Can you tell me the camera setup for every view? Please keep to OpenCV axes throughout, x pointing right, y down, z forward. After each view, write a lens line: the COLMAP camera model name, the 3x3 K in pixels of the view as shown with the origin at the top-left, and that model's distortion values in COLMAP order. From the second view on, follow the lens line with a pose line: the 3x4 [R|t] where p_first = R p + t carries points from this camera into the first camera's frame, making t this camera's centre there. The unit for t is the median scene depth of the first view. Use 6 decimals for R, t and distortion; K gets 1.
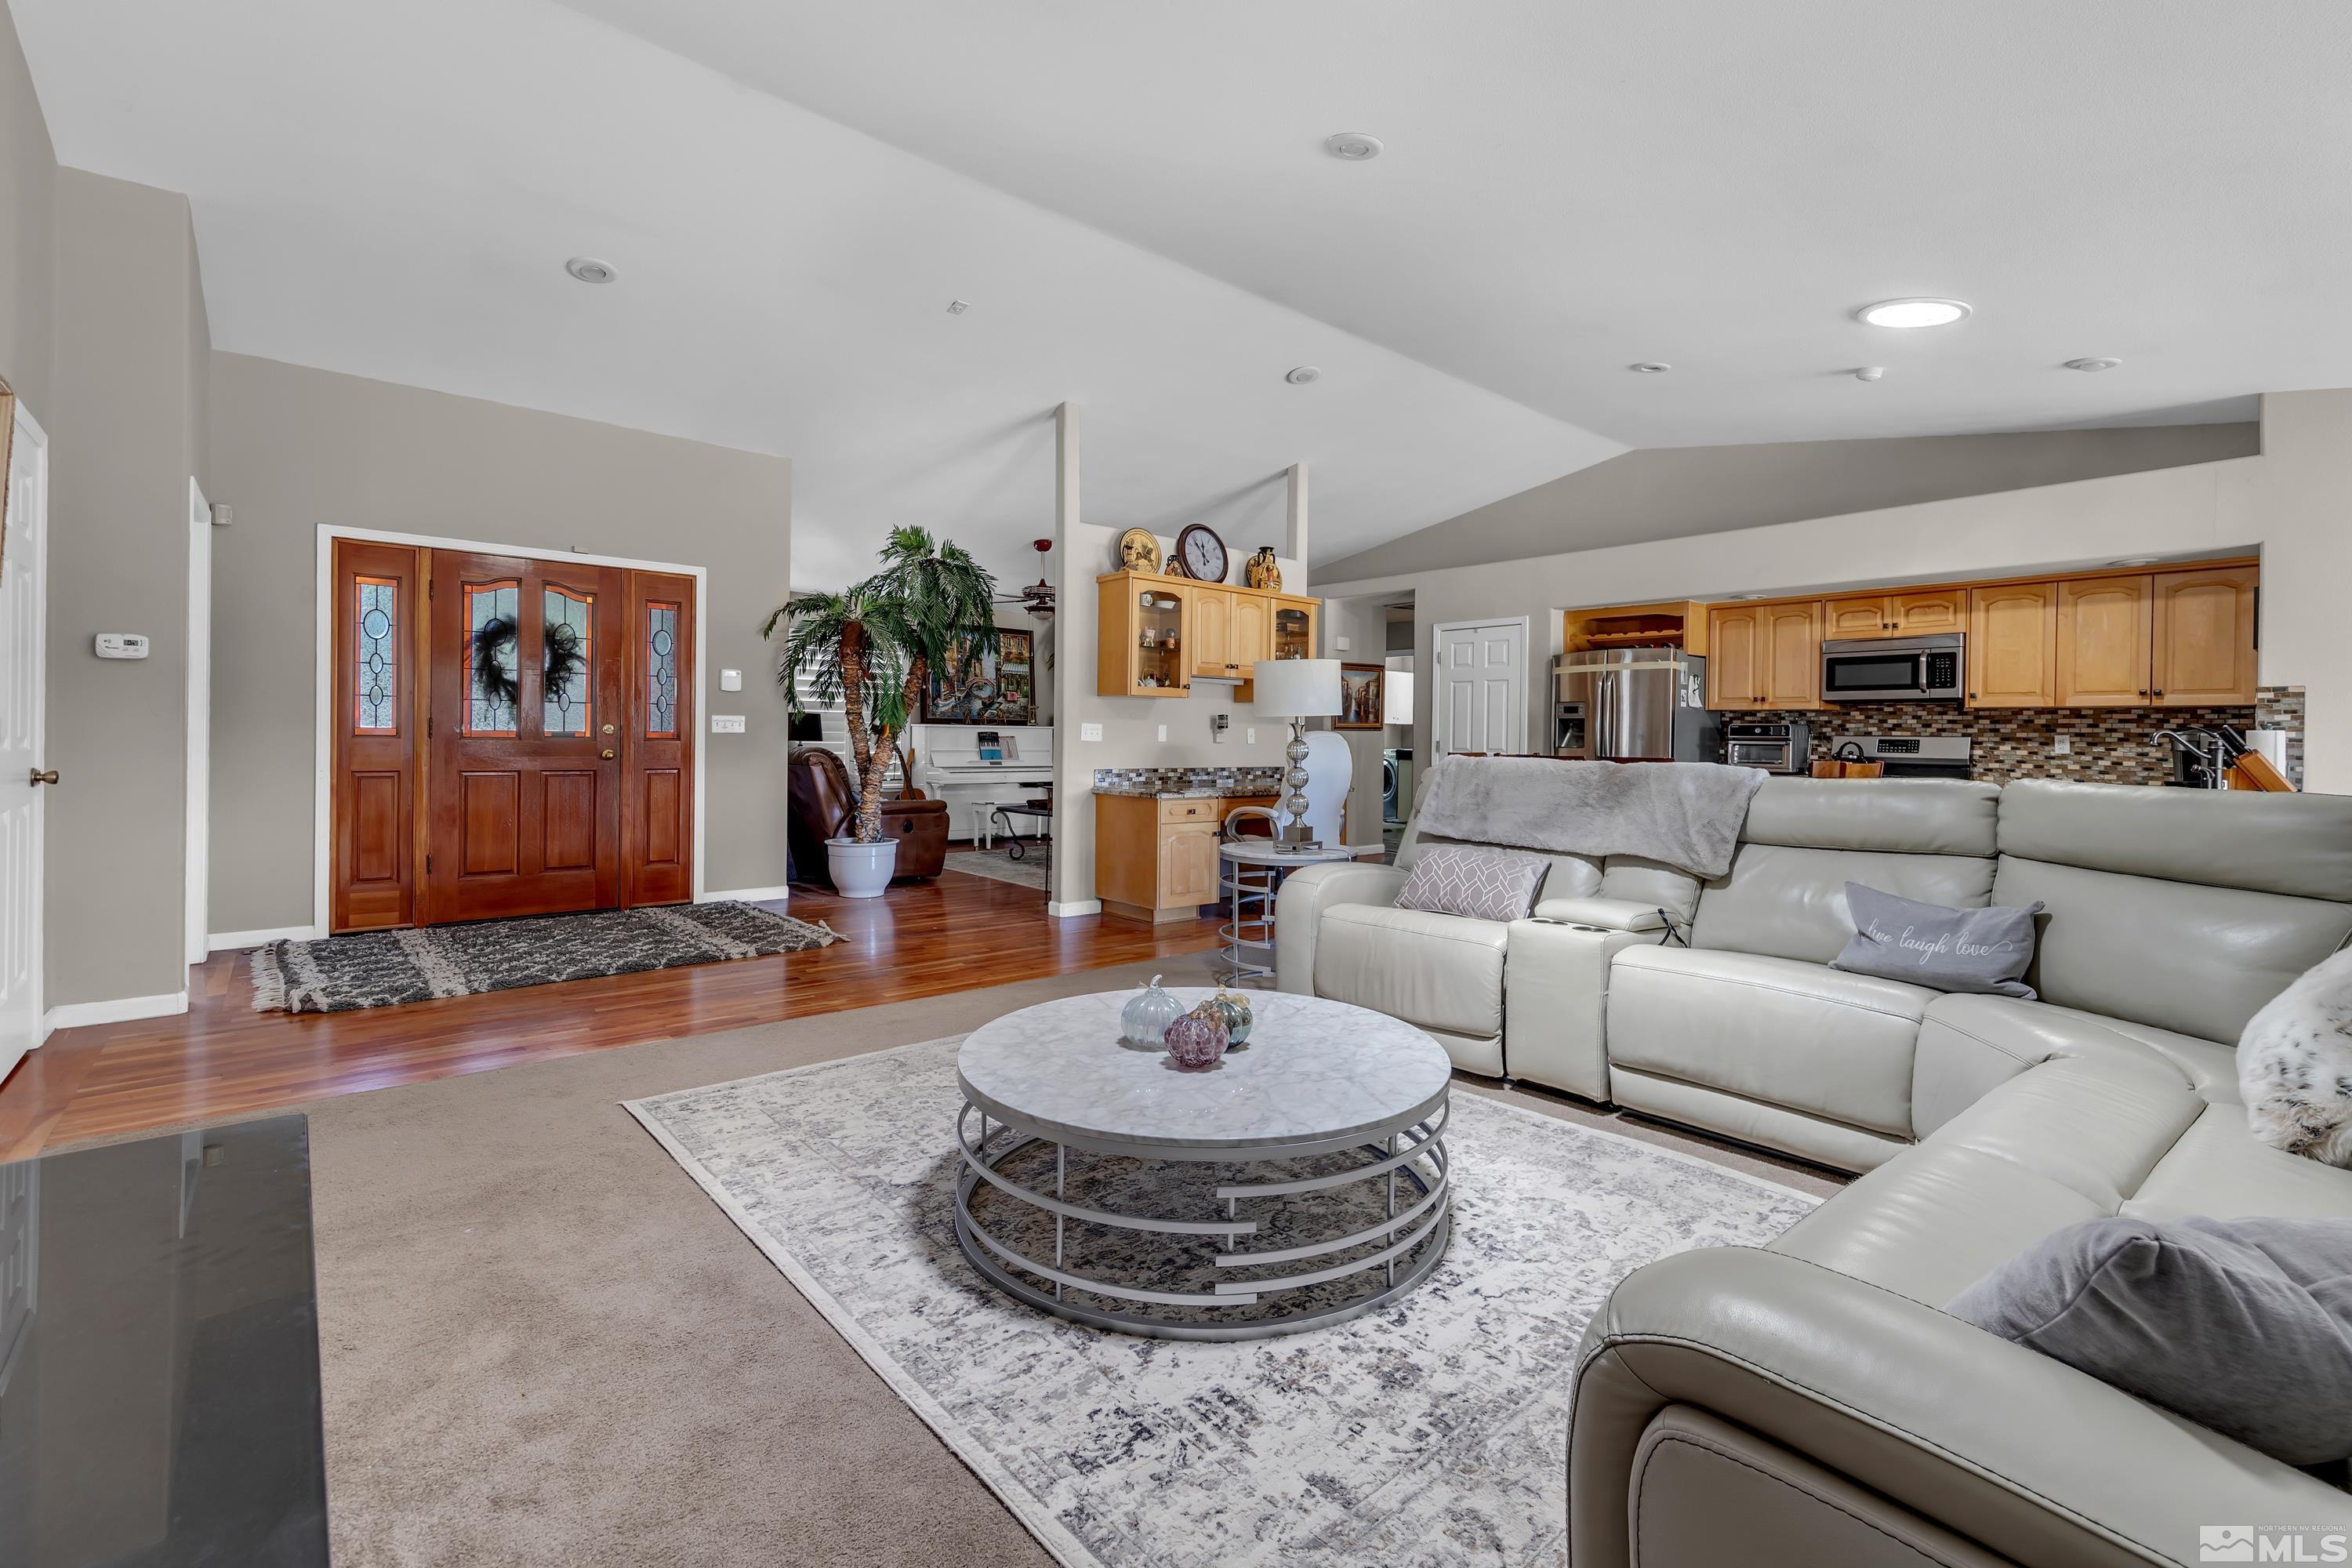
lens RADIAL K [[1062.8, 0, 1197.7], [0, 1062.8, 747.1], [0, 0, 1]] dist [-0.001611, 0.000609]
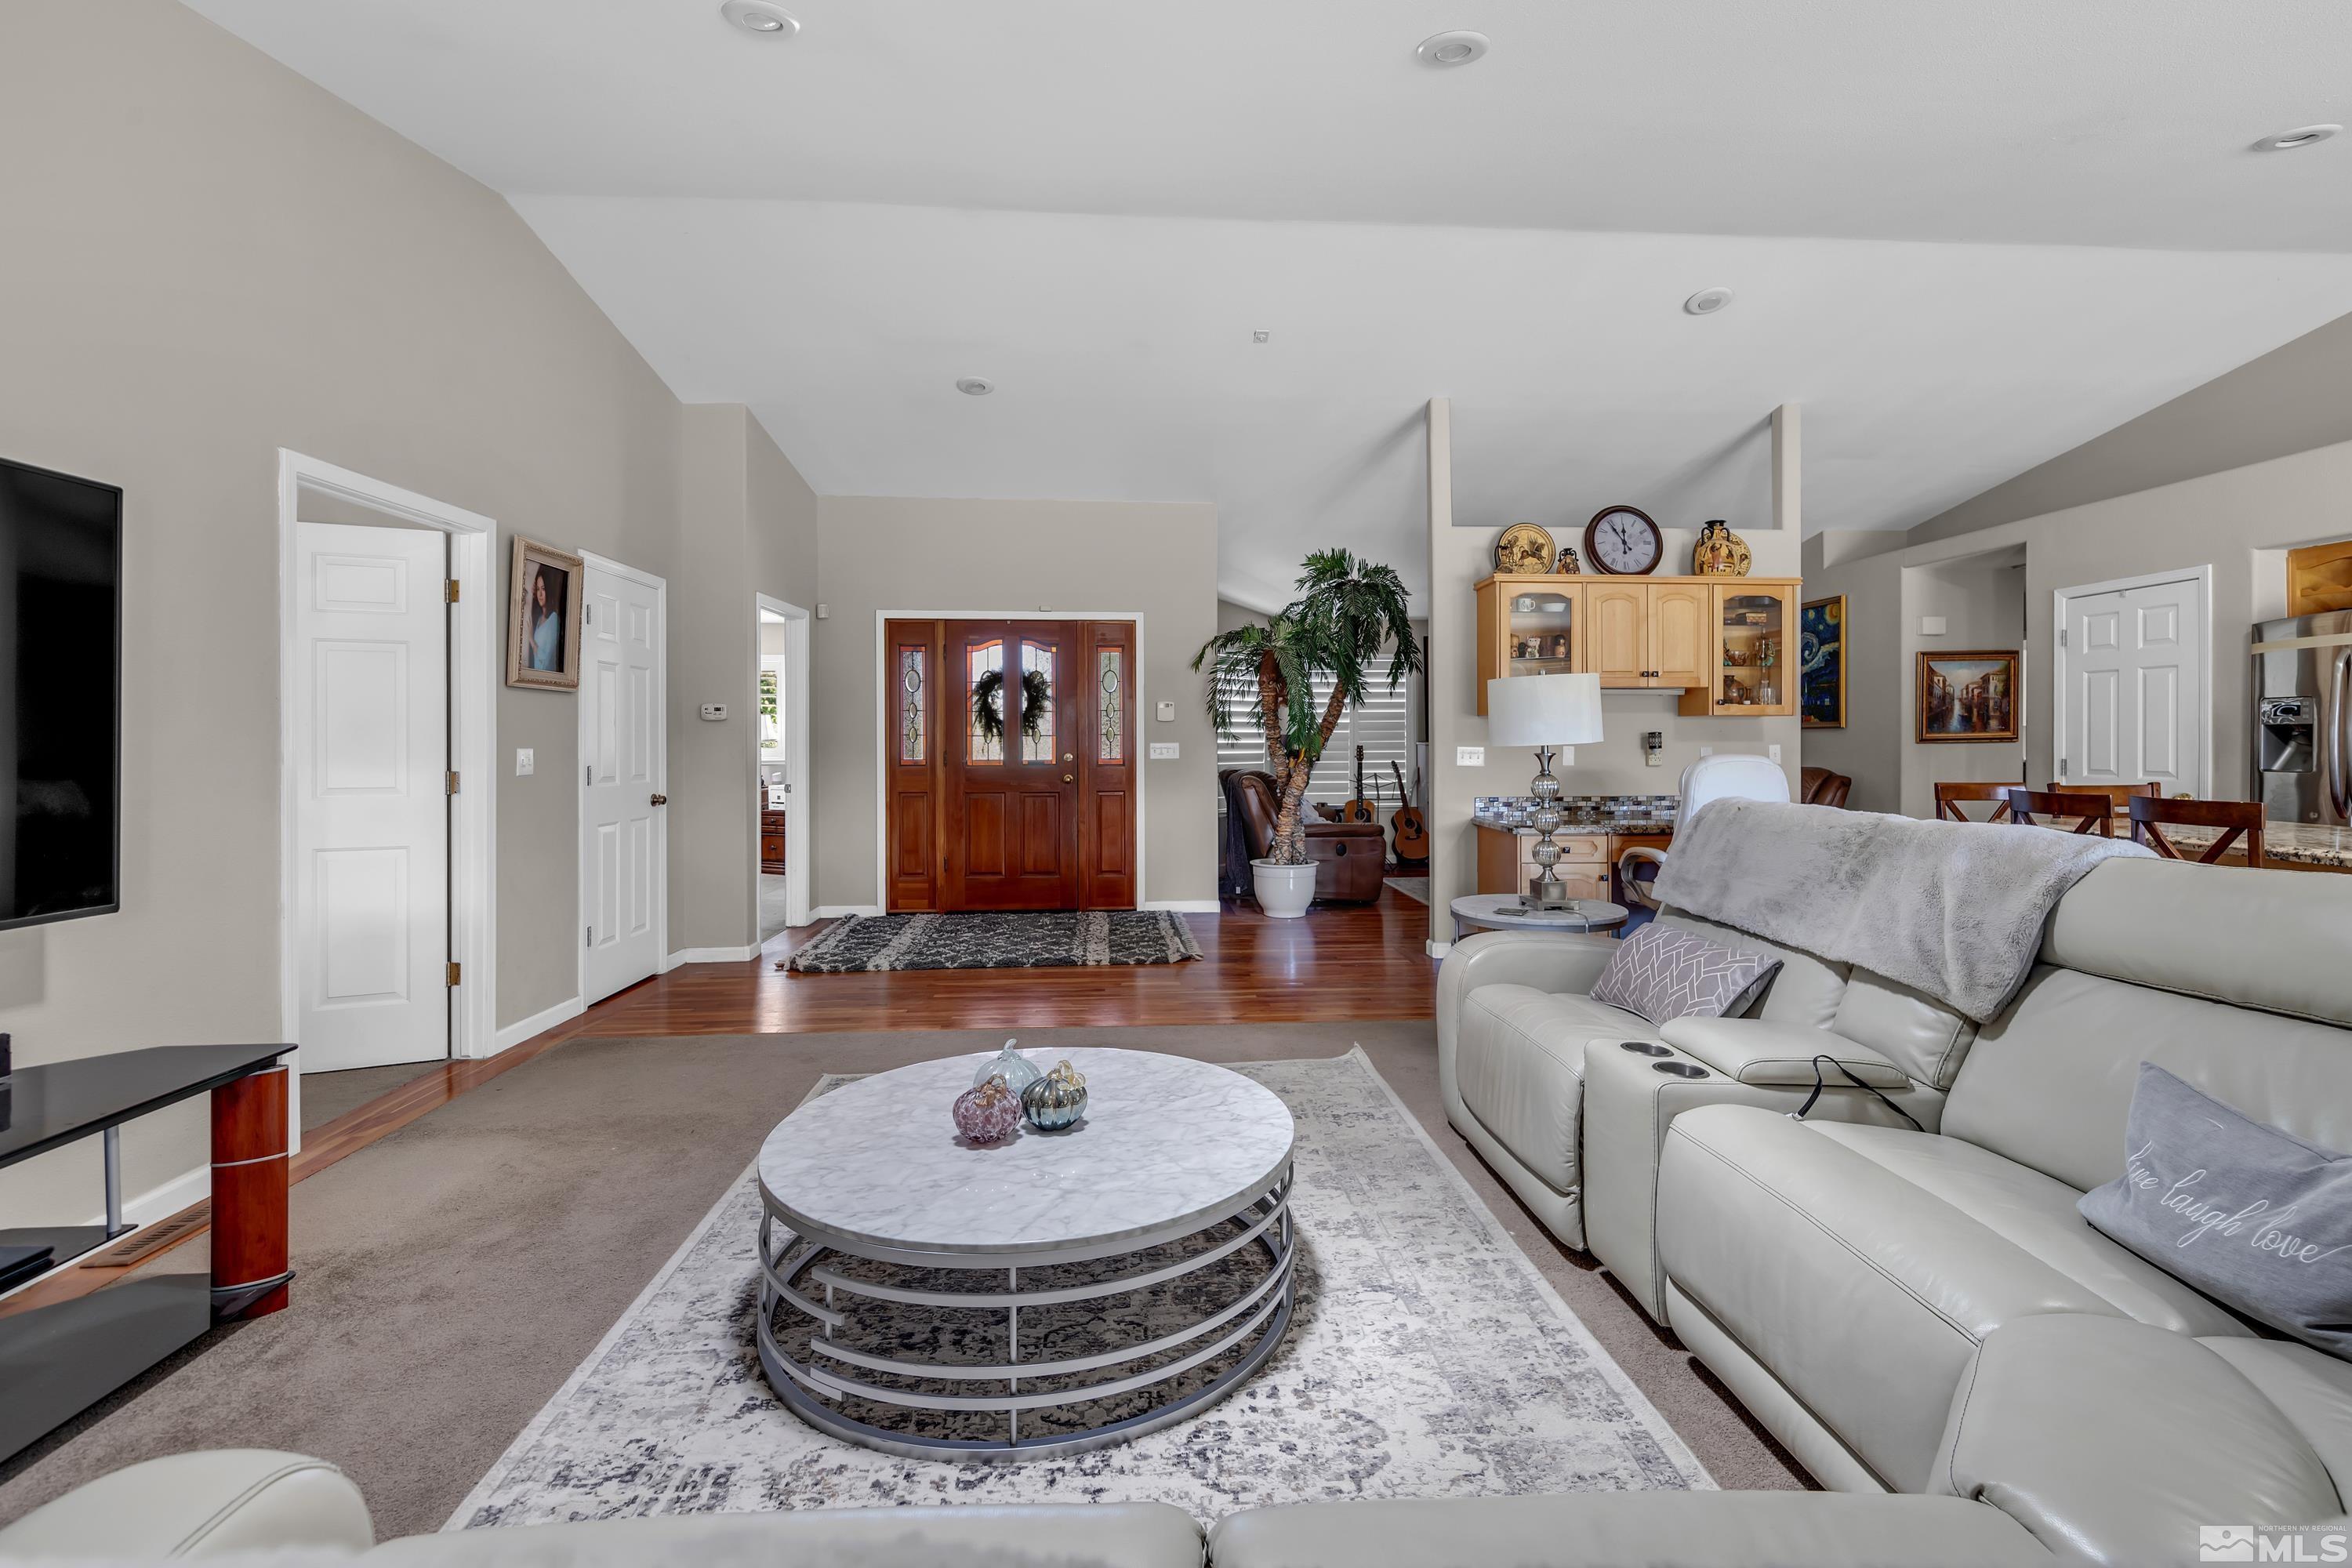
lens RADIAL K [[1081.0, 0, 1185.2], [0, 1081.0, 744.9], [0, 0, 1]] dist [0.000874, 0.001230]
pose [[0.788886, -0.013084, -0.614401, 0.294243], [0.008402, 0.999910, -0.010506, -0.017282], [0.614483, 0.003126, 0.788924, 0.137033]]
